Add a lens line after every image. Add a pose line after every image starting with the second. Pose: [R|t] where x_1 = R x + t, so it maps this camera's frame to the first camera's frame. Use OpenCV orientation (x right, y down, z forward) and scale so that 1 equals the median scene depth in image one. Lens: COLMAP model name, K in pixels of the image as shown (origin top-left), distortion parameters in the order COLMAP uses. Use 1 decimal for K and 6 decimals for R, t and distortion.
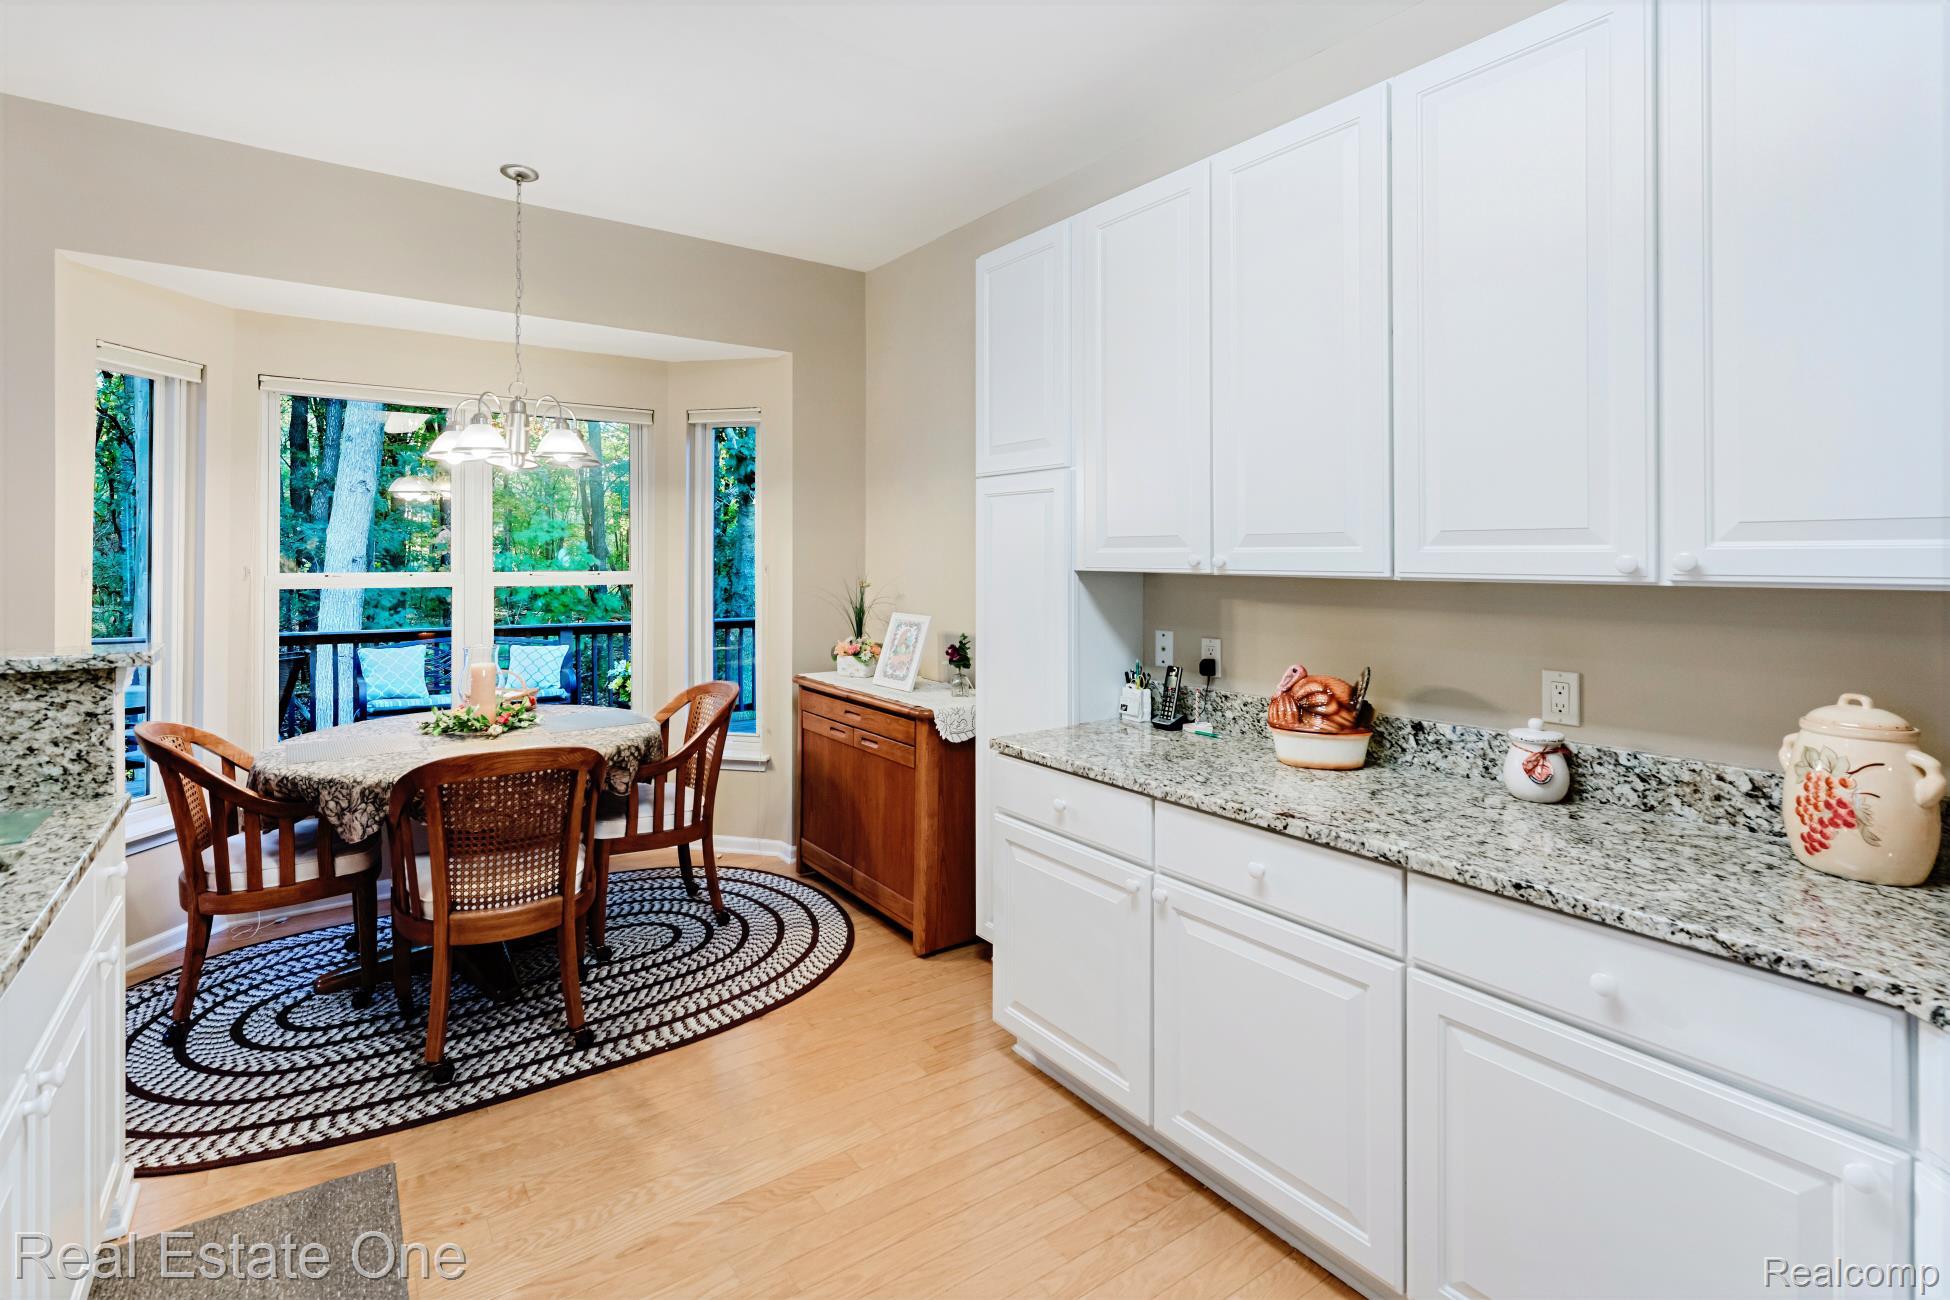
lens RADIAL K [[909.8, 0, 954.9], [0, 909.8, 561.2], [0, 0, 1]] dist [0.000497, 0.000160]
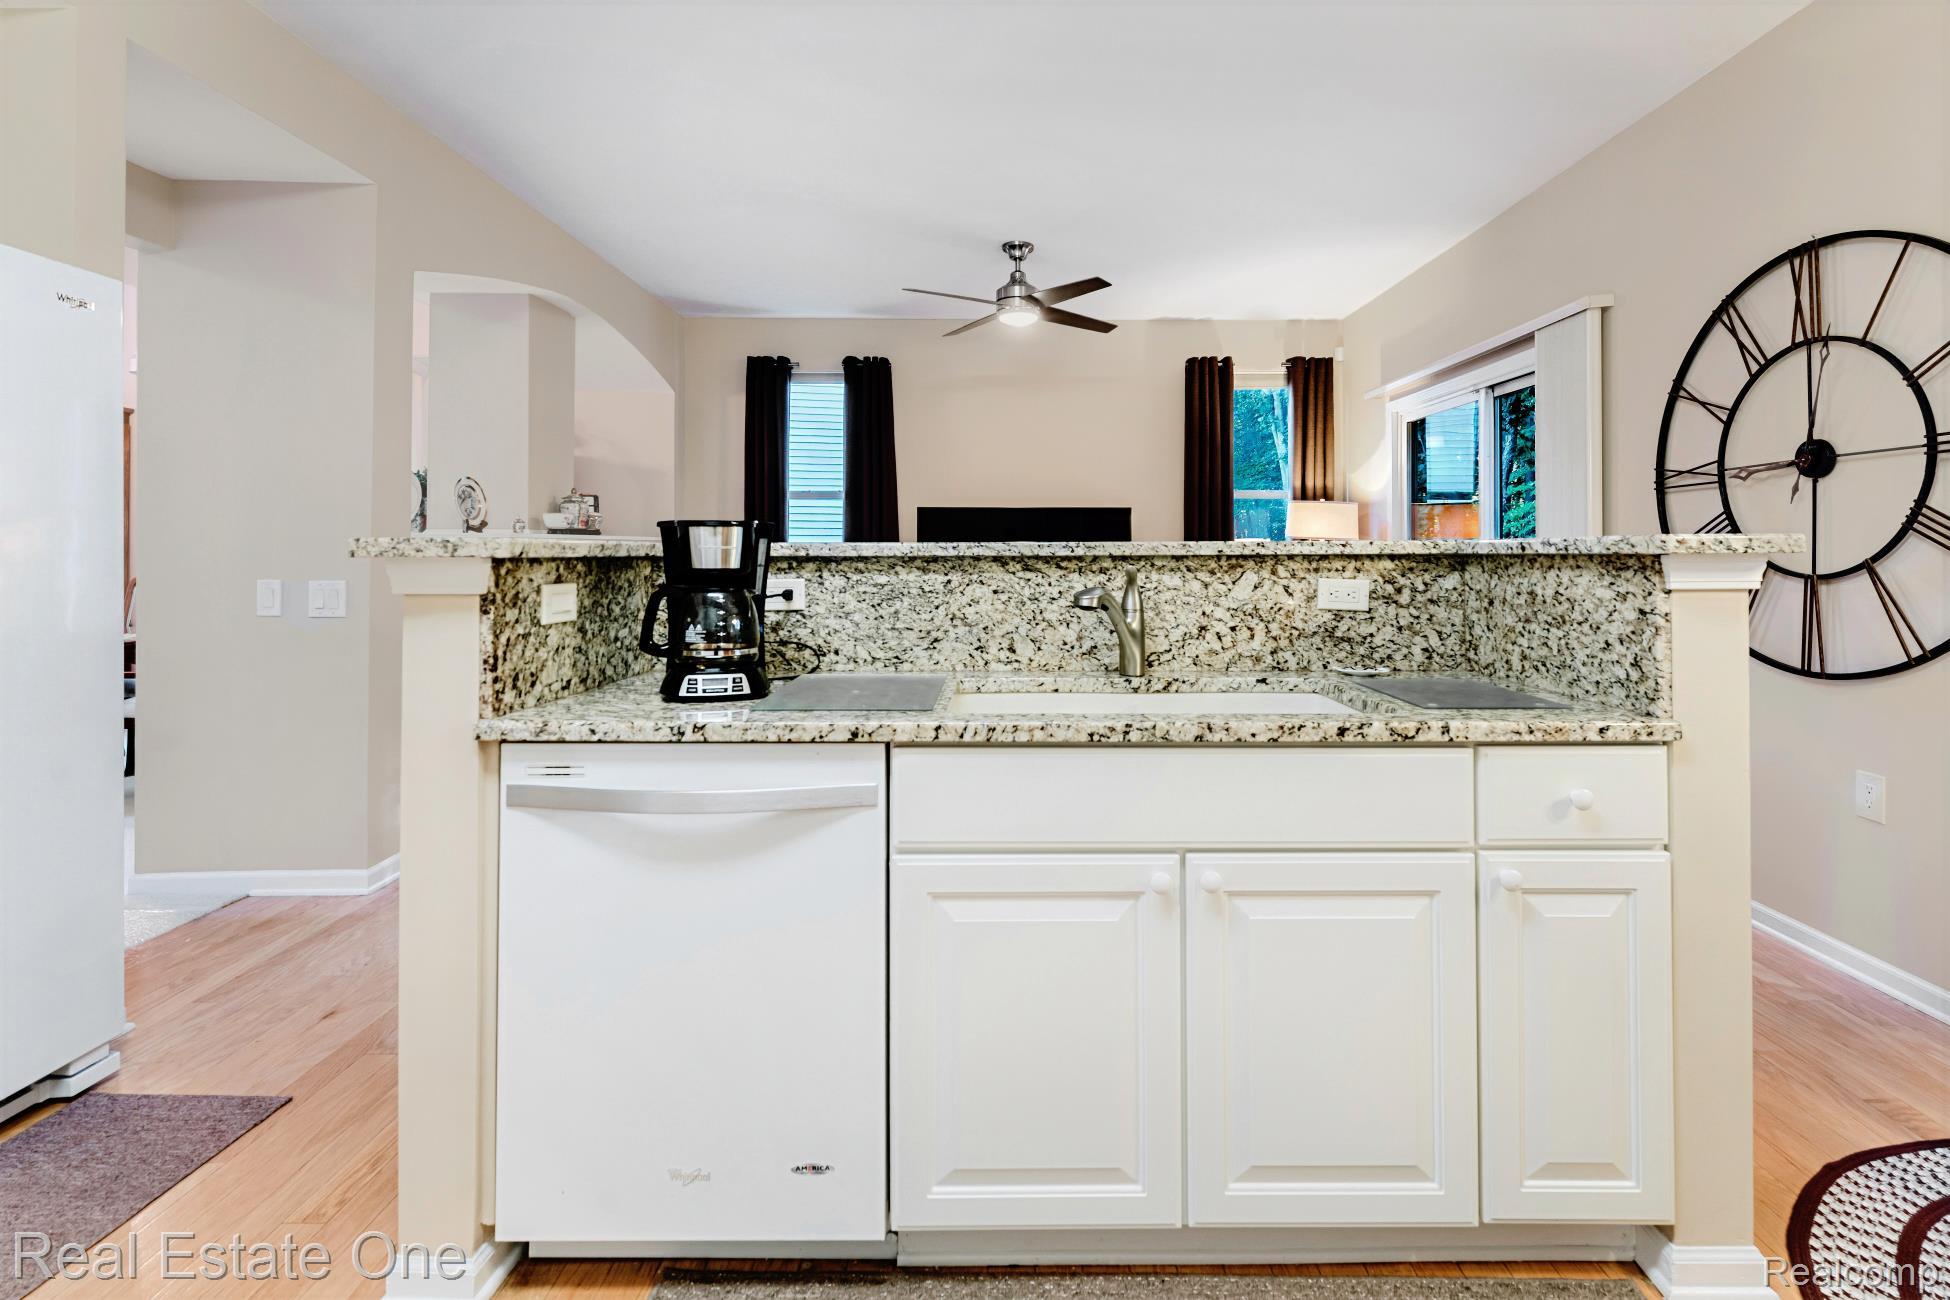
lens RADIAL K [[909.8, 0, 1013.8], [0, 909.8, 553.3], [0, 0, 1]] dist [0.000497, 0.000160]
pose [[-0.580109, -0.005143, -0.814522, 0.024332], [-0.005421, 0.999982, -0.002453, 0.093886], [0.814521, 0.002992, -0.580127, 0.783947]]
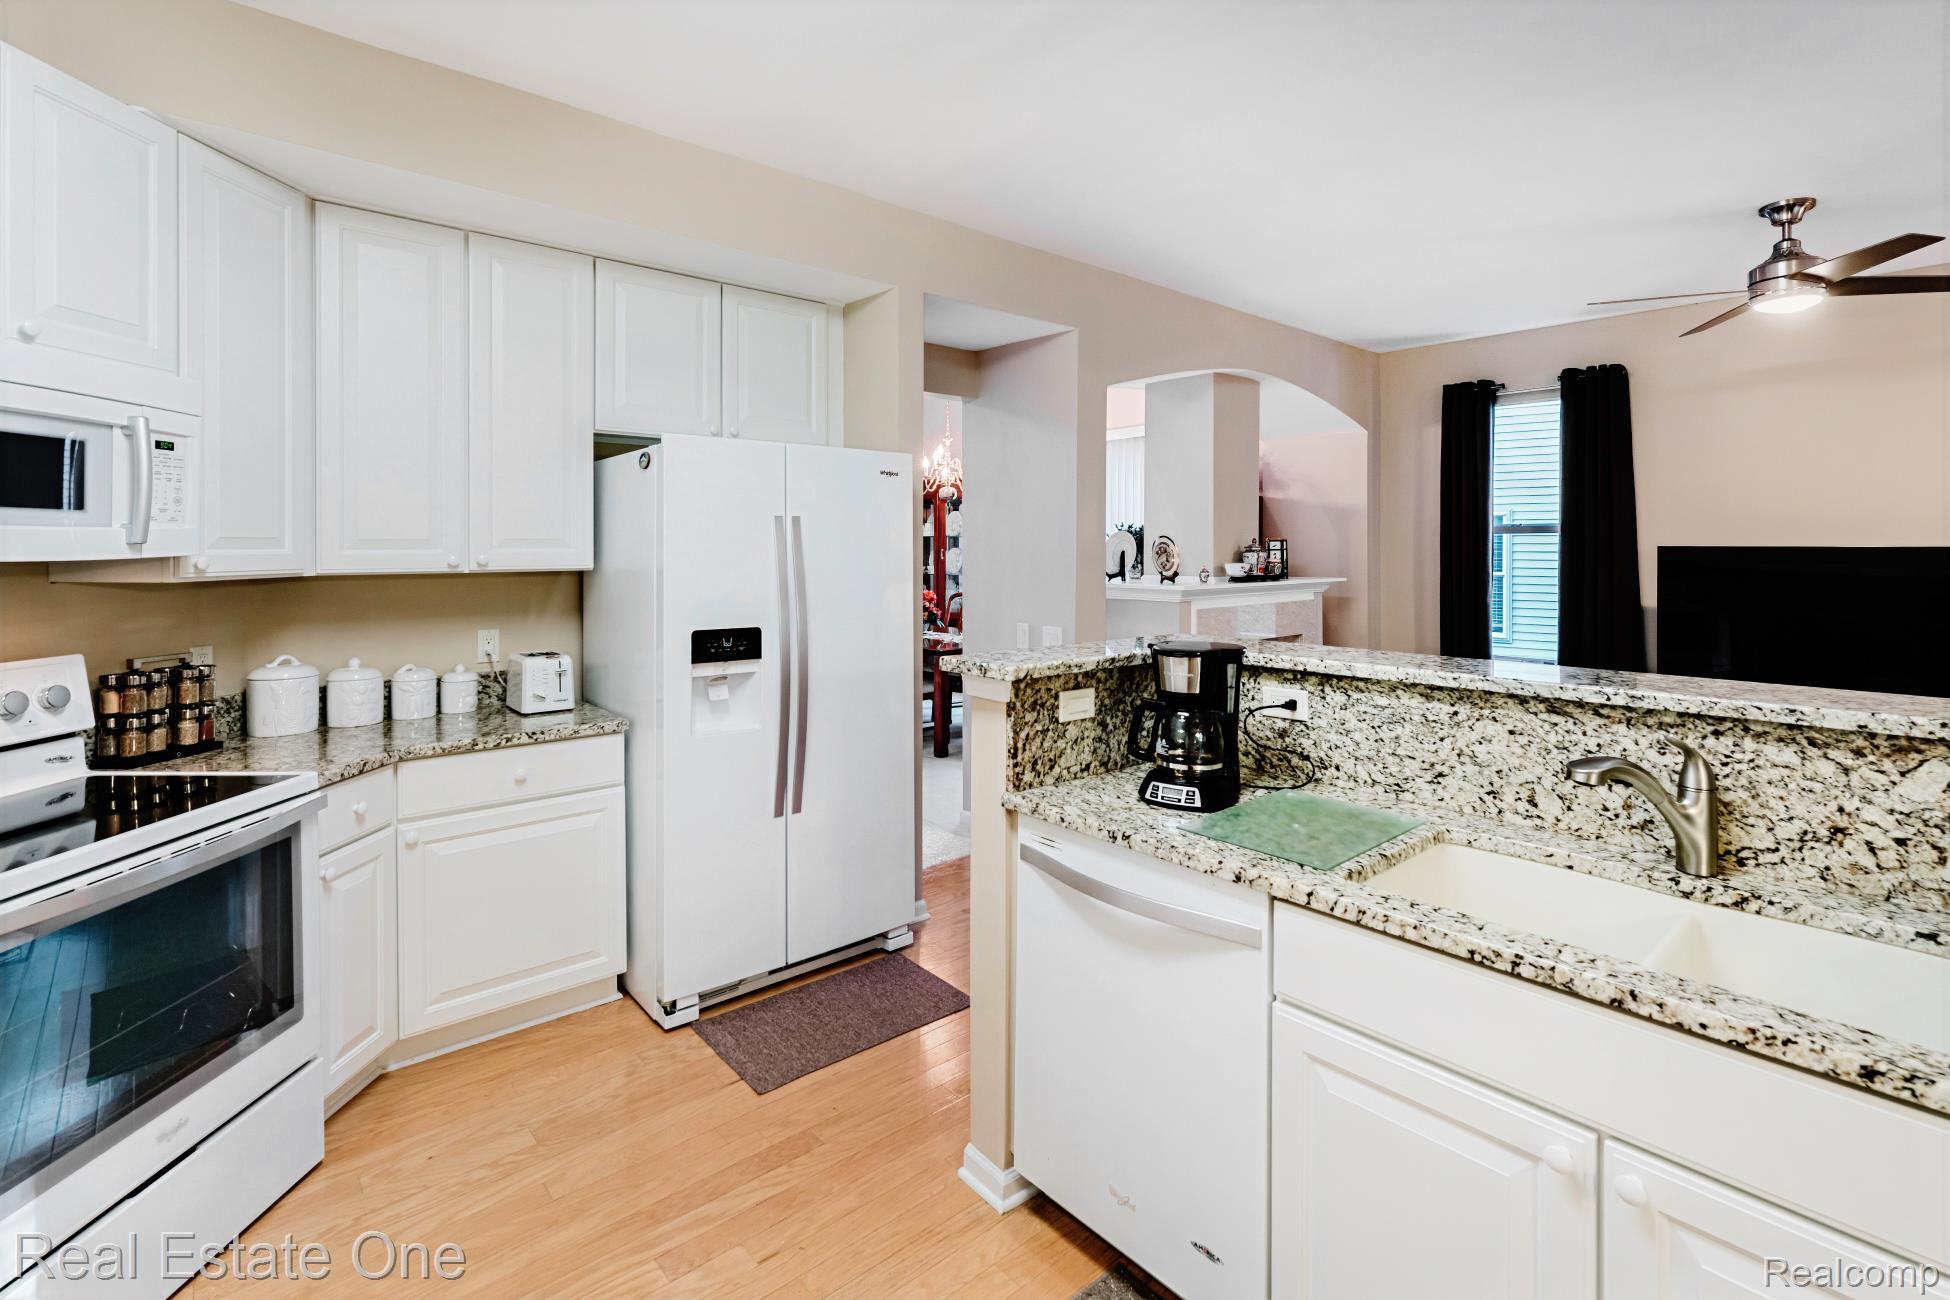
lens RADIAL K [[909.8, 0, 963.8], [0, 909.8, 555.4], [0, 0, 1]] dist [0.000497, 0.000160]
pose [[-0.996532, -0.004749, -0.083074, -0.153711], [-0.005613, 0.999933, 0.010170, -0.023410], [0.083020, 0.010601, -0.996491, 0.980736]]
